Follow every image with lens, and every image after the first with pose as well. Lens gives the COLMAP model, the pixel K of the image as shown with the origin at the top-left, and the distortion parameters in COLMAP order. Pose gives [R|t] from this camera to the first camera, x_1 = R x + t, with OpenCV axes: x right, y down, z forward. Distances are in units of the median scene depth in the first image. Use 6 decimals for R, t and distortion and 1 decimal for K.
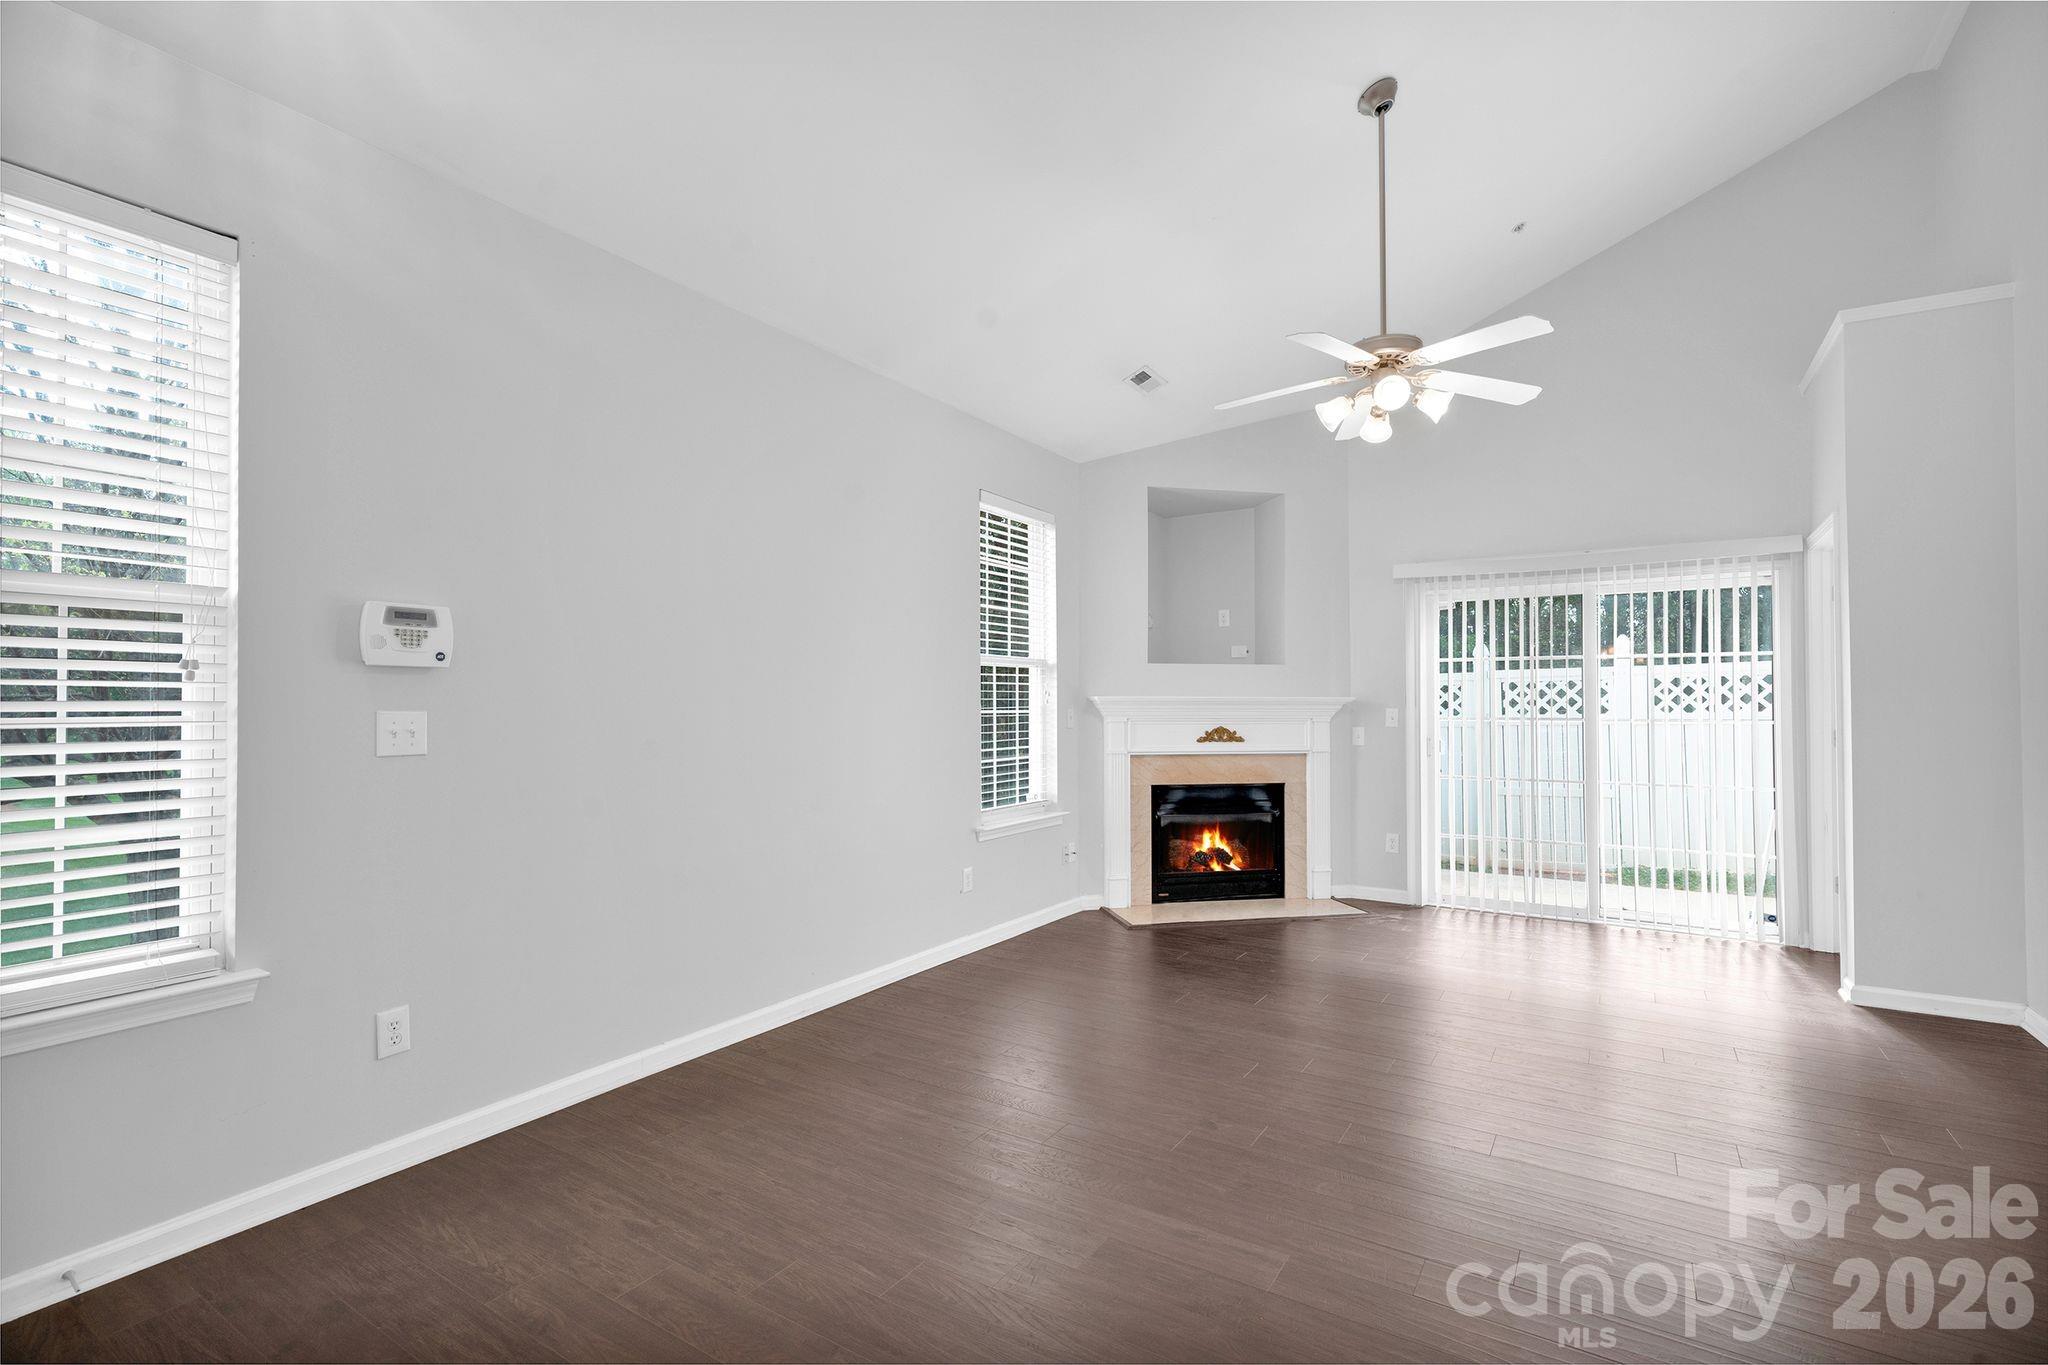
lens RADIAL K [[937.5, 0, 1020.9], [0, 937.5, 698.8], [0, 0, 1]] dist [0.001441, 0.000431]
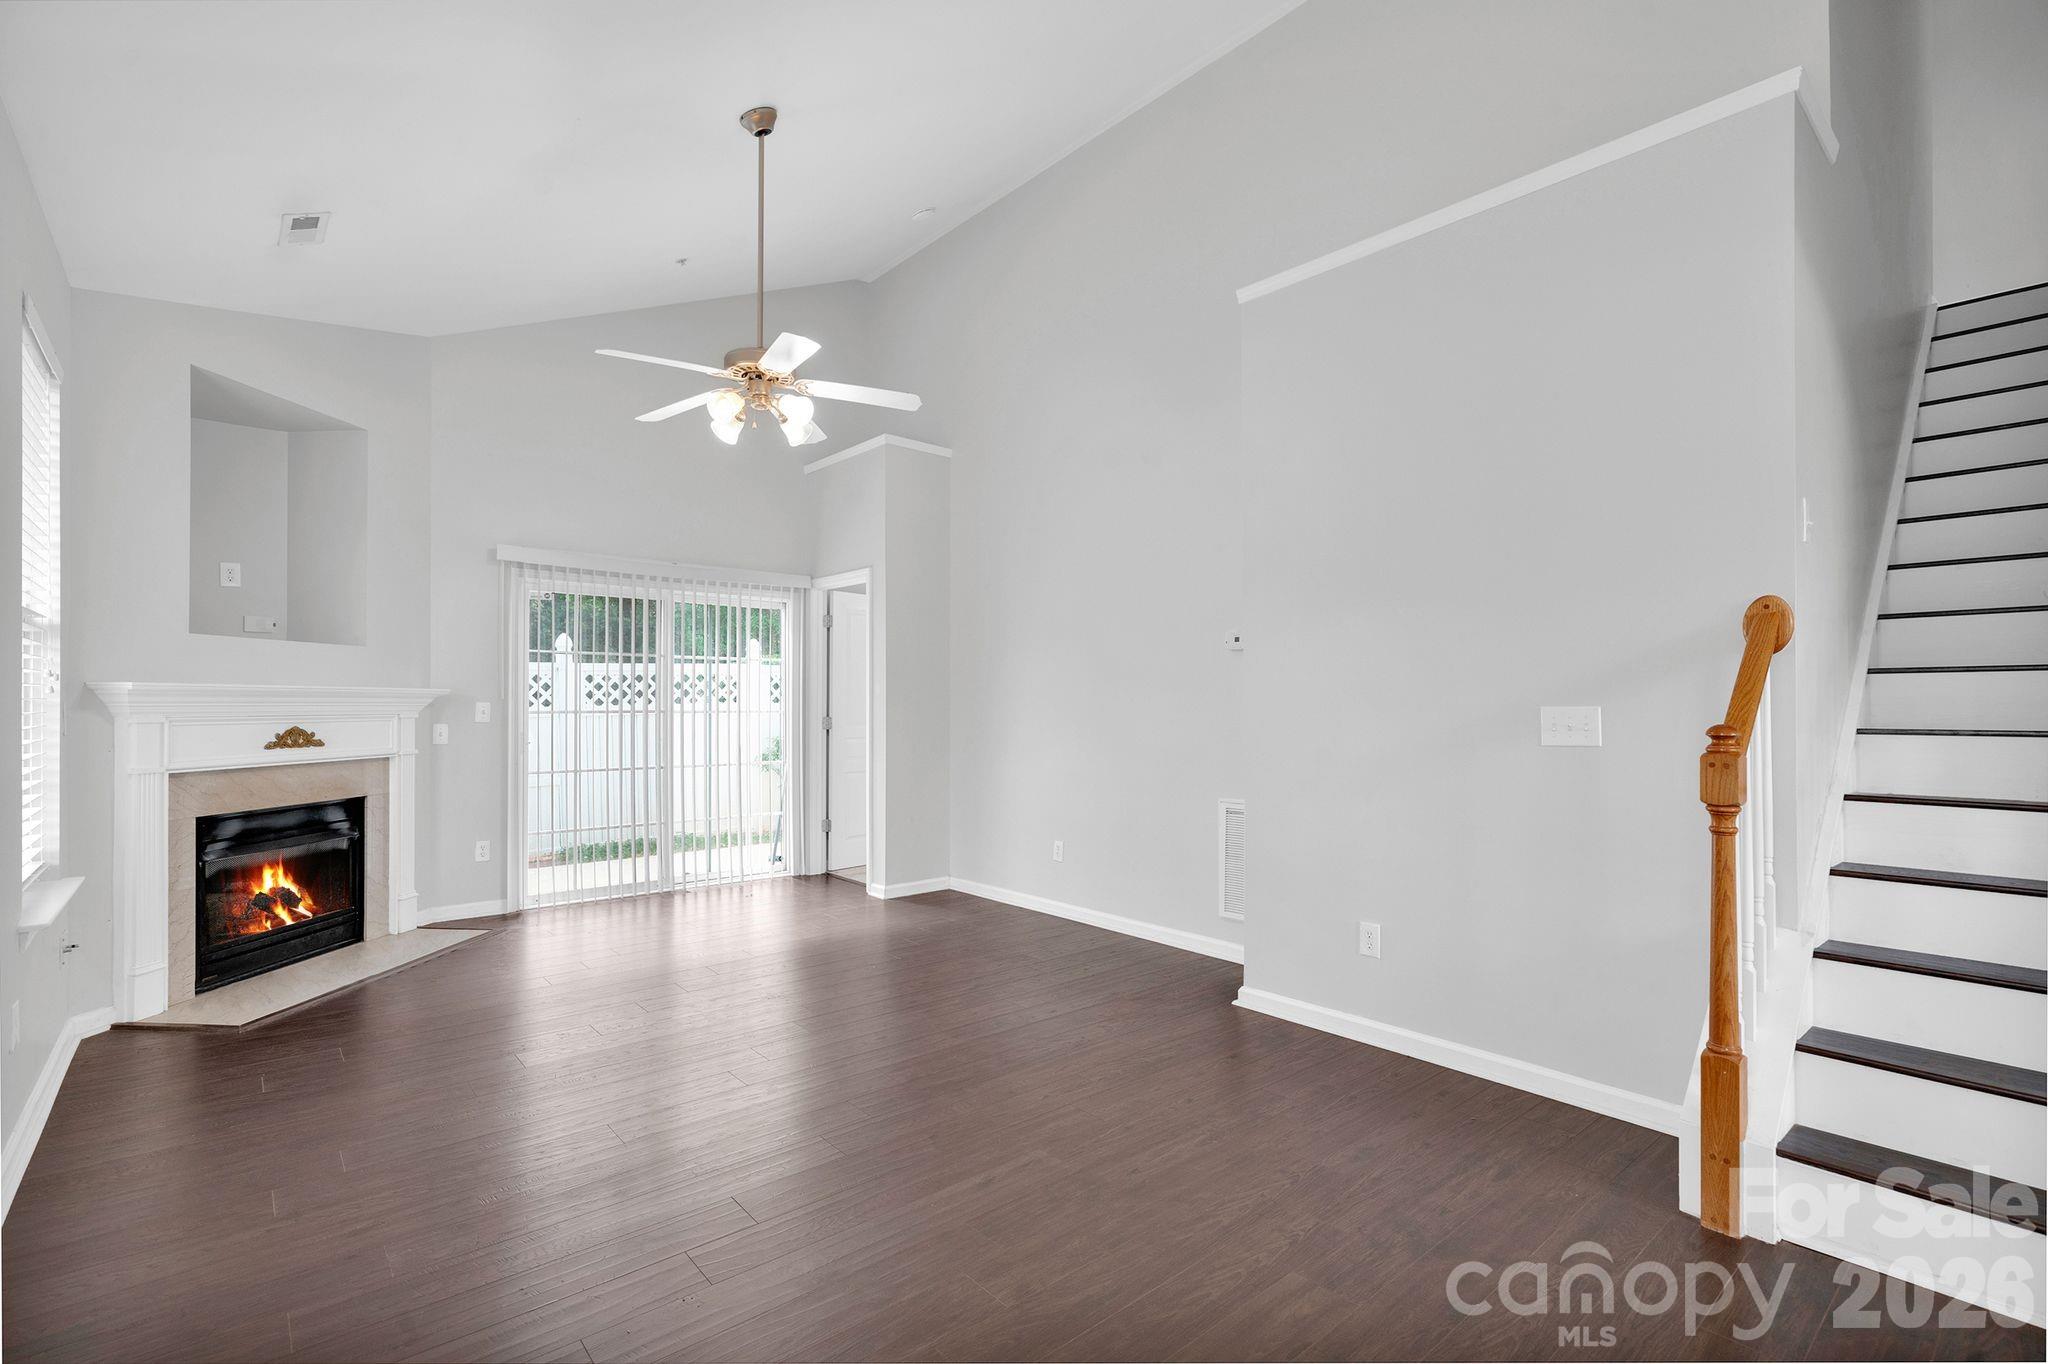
lens RADIAL K [[937.5, 0, 1020.9], [0, 937.5, 698.3], [0, 0, 1]] dist [0.001441, 0.000431]
pose [[0.291192, 0.003871, 0.956657, -0.324836], [-0.010099, 0.999949, -0.000972, 0.002428], [-0.956611, -0.009378, 0.291216, 0.244863]]
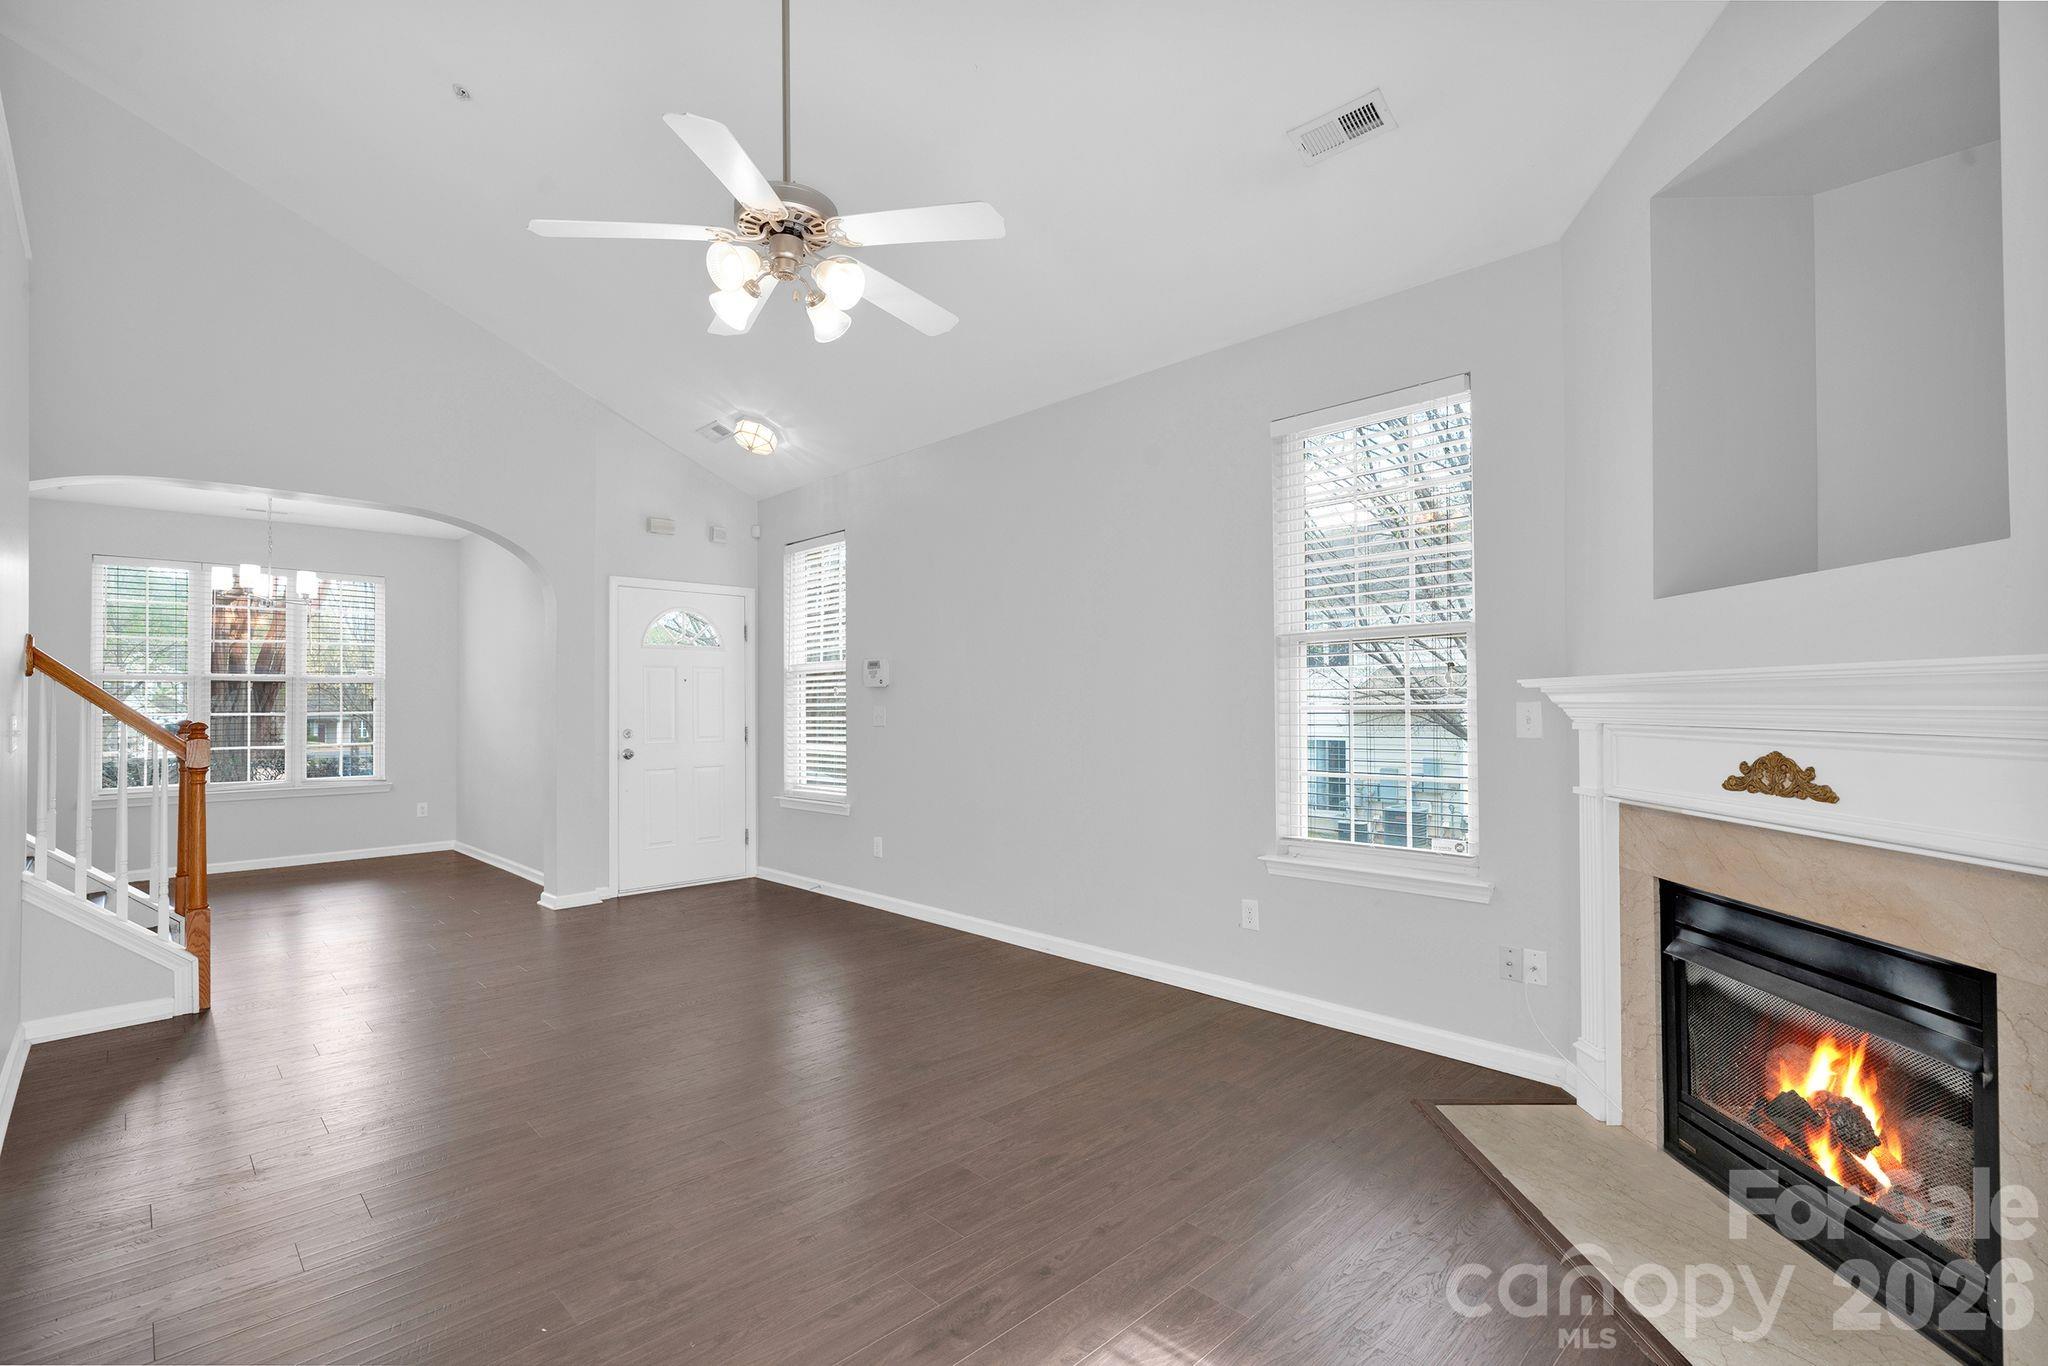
lens RADIAL K [[937.5, 0, 1020.9], [0, 937.5, 699.3], [0, 0, 1]] dist [0.001441, 0.000431]
pose [[-0.239774, -0.007886, -0.970797, 0.630516], [0.010450, 0.999888, -0.010703, 0.010335], [0.970772, -0.012711, -0.239665, 0.810140]]
